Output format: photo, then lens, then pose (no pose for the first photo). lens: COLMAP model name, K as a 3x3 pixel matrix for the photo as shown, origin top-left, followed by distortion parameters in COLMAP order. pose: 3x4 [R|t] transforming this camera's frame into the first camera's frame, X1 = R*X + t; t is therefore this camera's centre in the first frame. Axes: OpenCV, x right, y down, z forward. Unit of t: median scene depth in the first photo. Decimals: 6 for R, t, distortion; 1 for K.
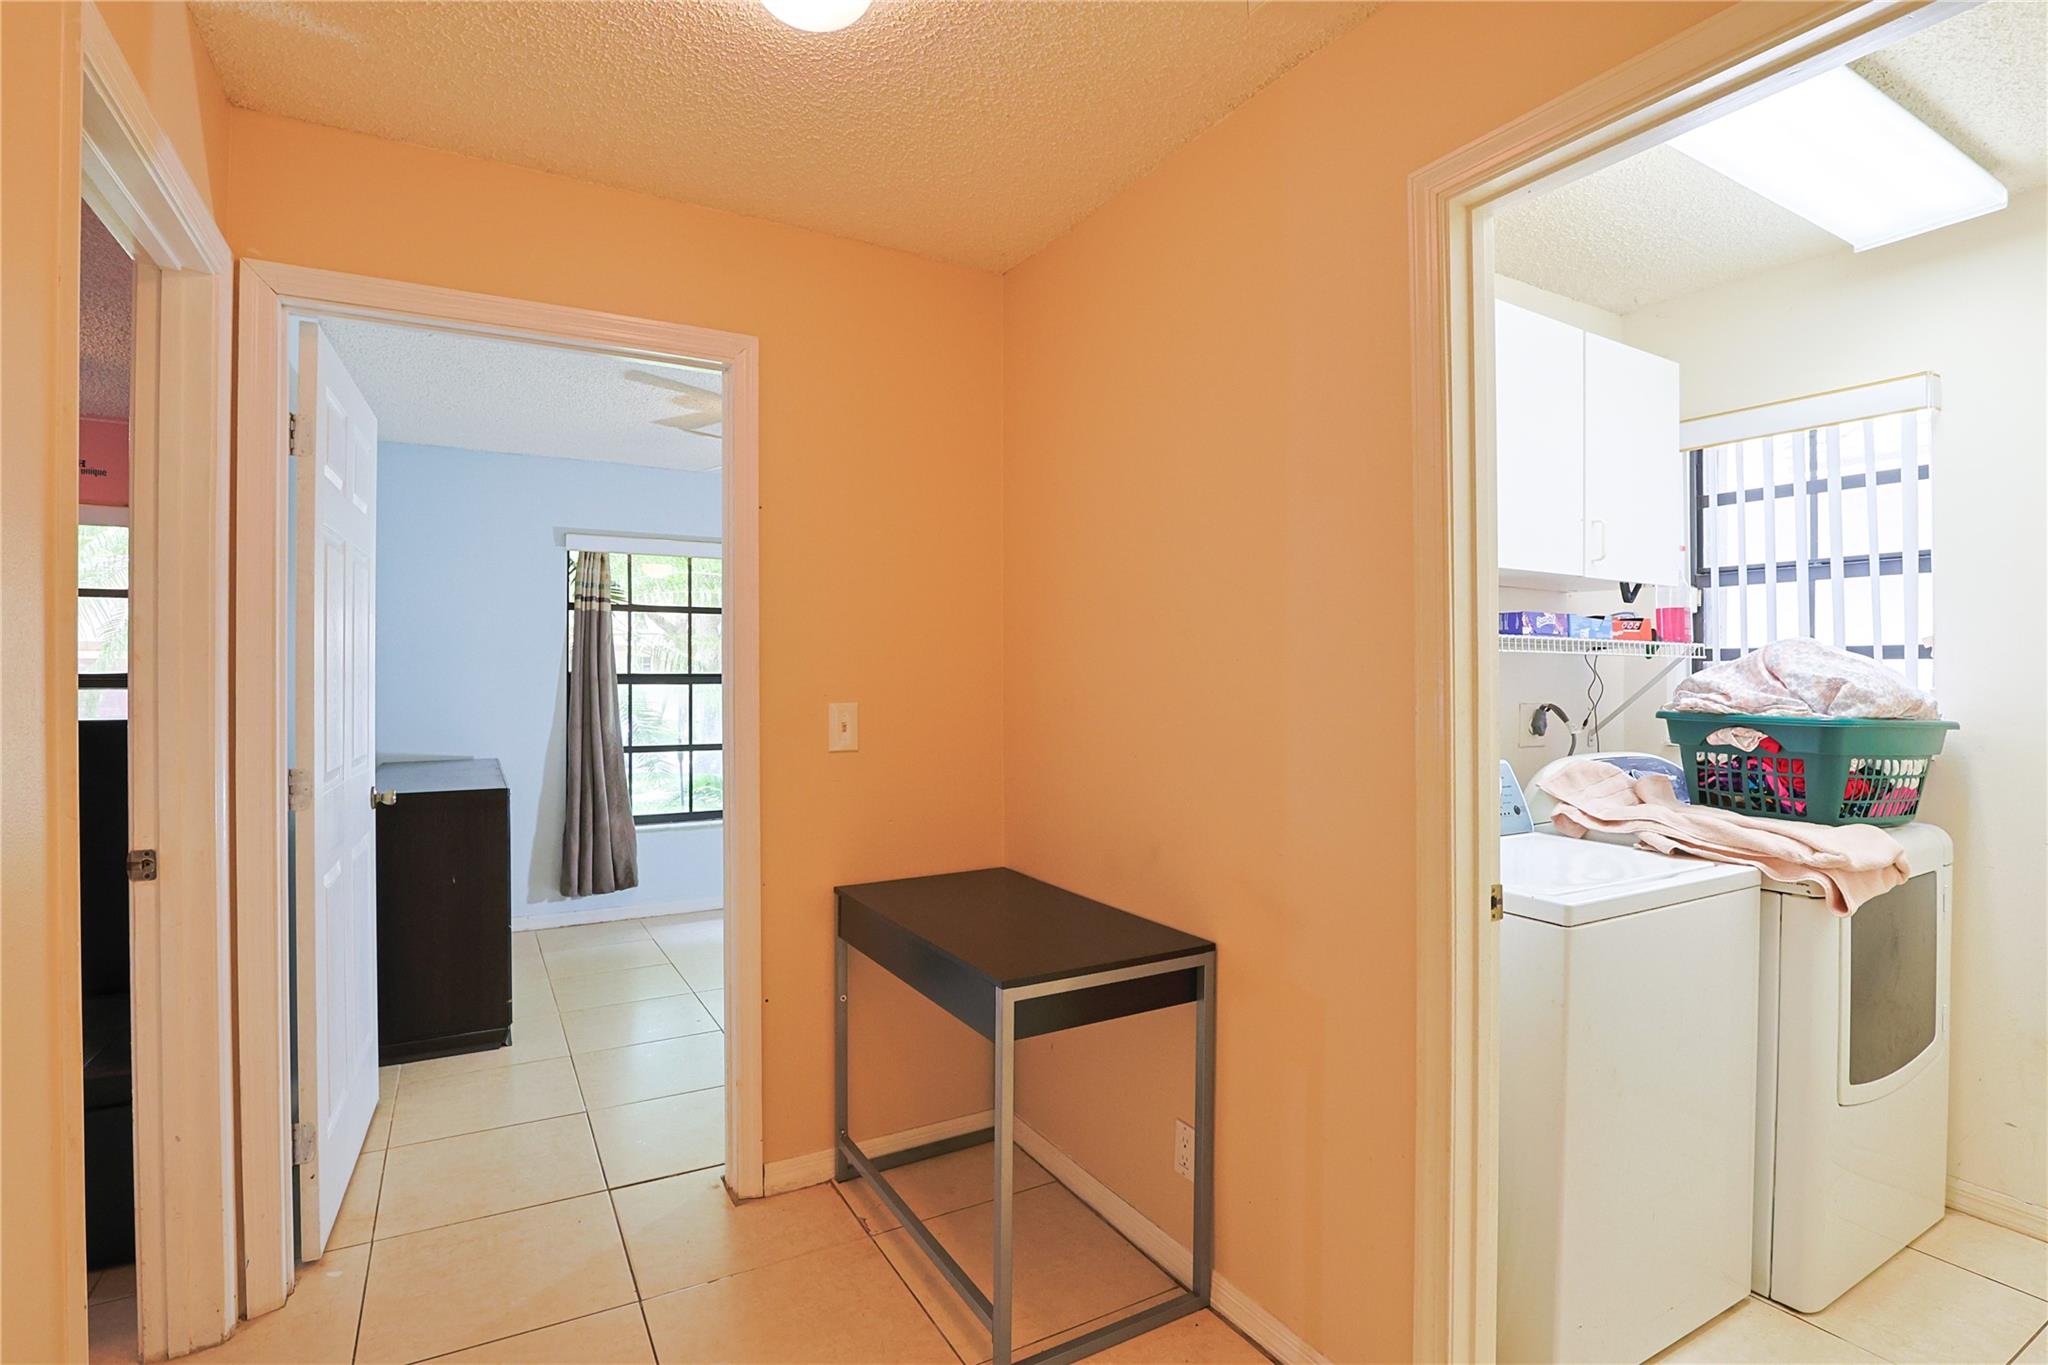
lens RADIAL K [[988.4, 0, 1062.9], [0, 988.4, 676.6], [0, 0, 1]] dist [-0.022479, 0.001083]
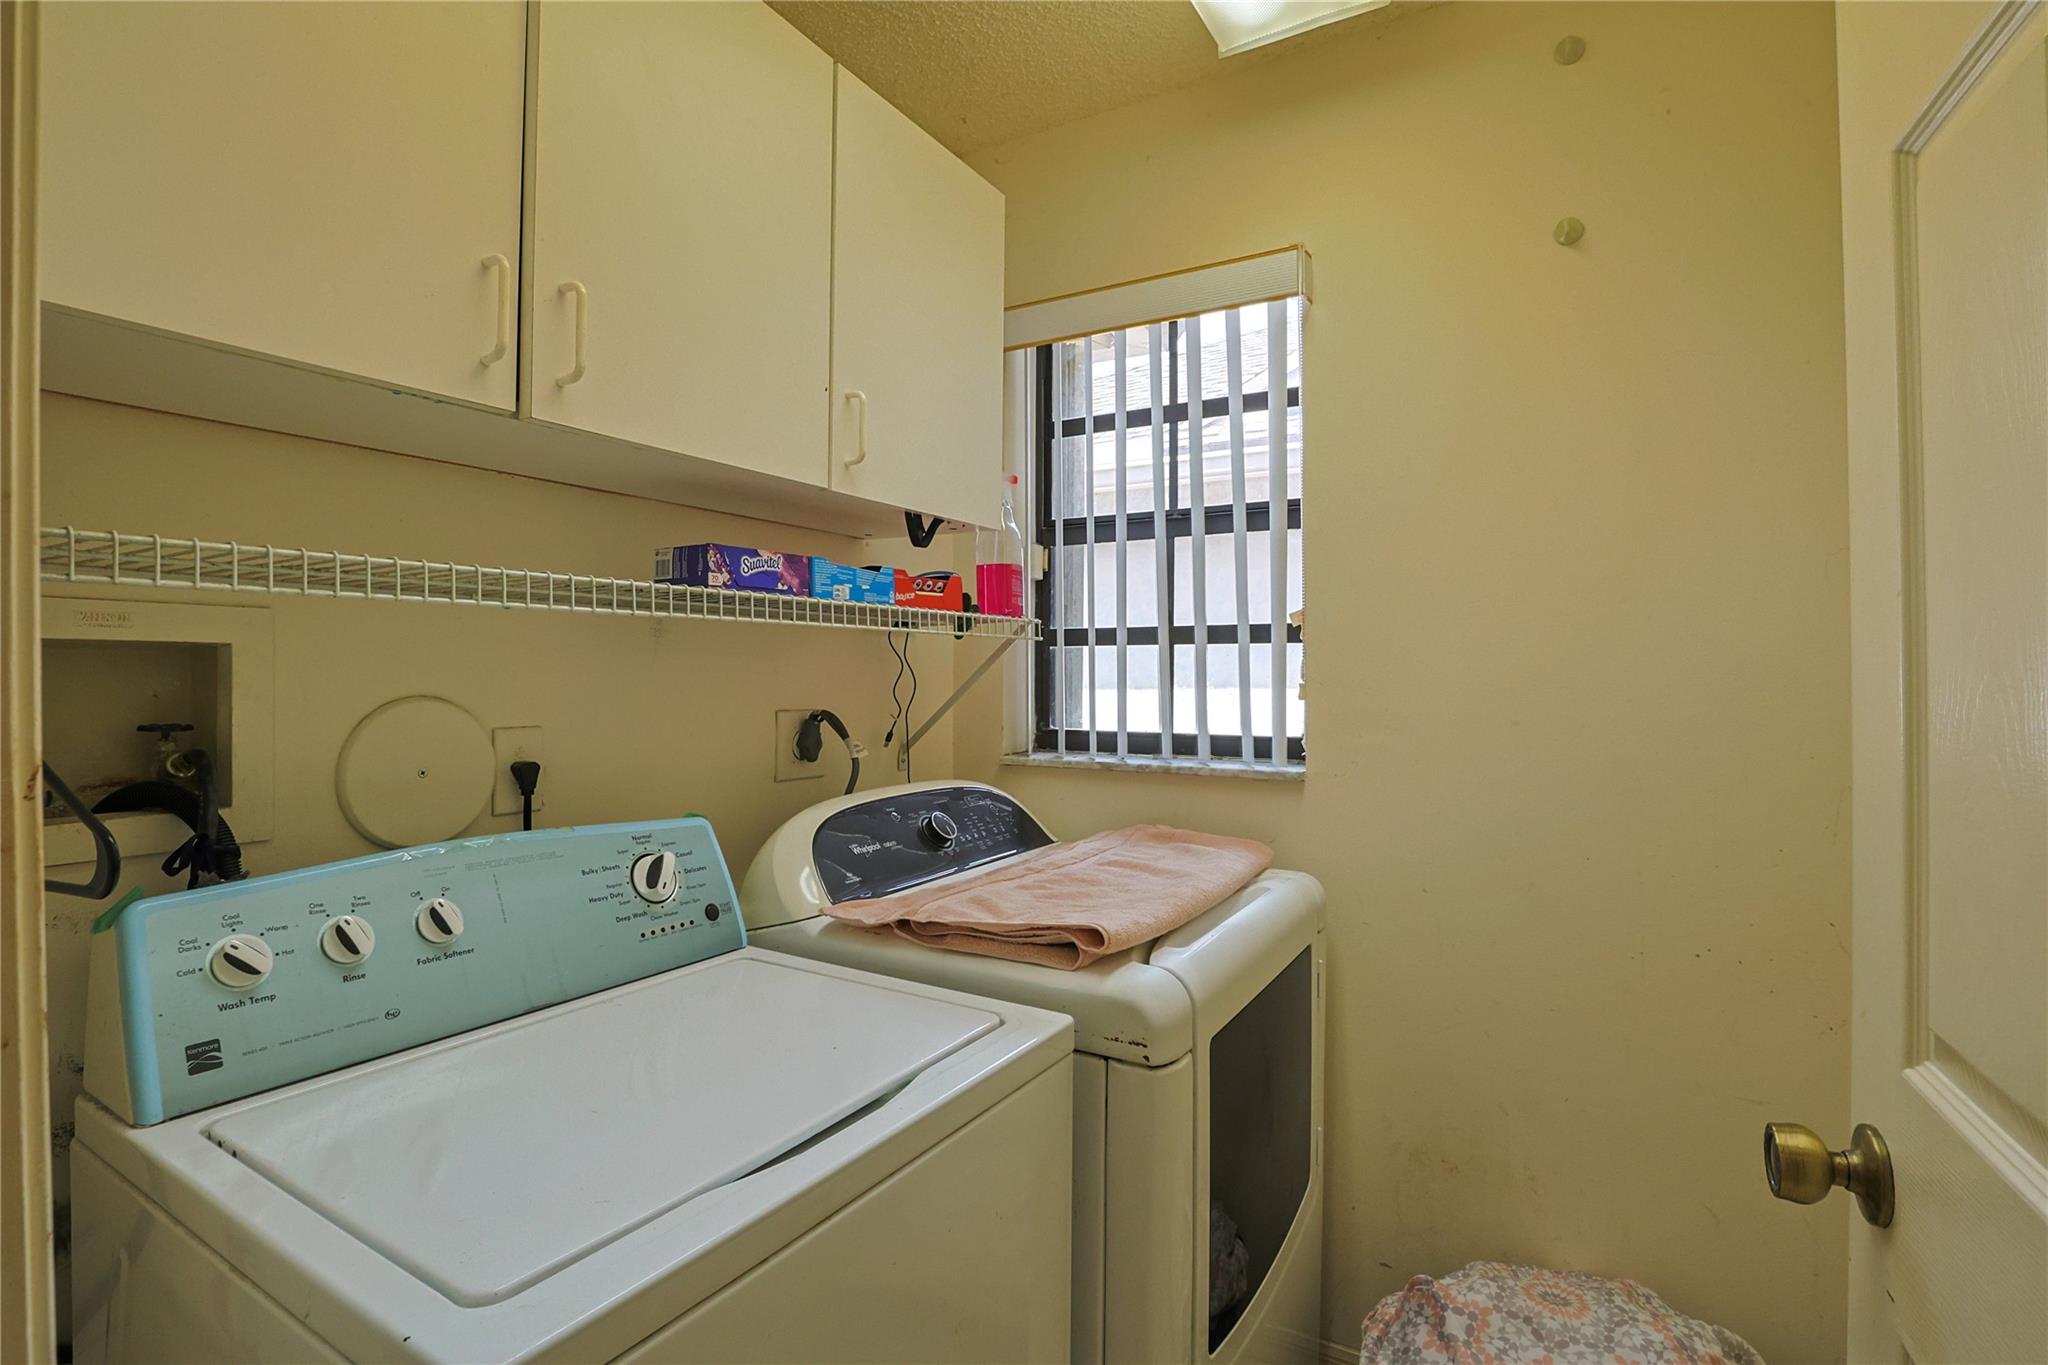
lens RADIAL K [[988.4, 0, 1020.9], [0, 988.4, 672.2], [0, 0, 1]] dist [-0.022479, 0.001083]
pose [[0.884695, -0.001018, 0.466170, 0.338999], [0.000046, 0.999998, 0.002096, 0.002246], [-0.466171, -0.001833, 0.884693, 0.415476]]
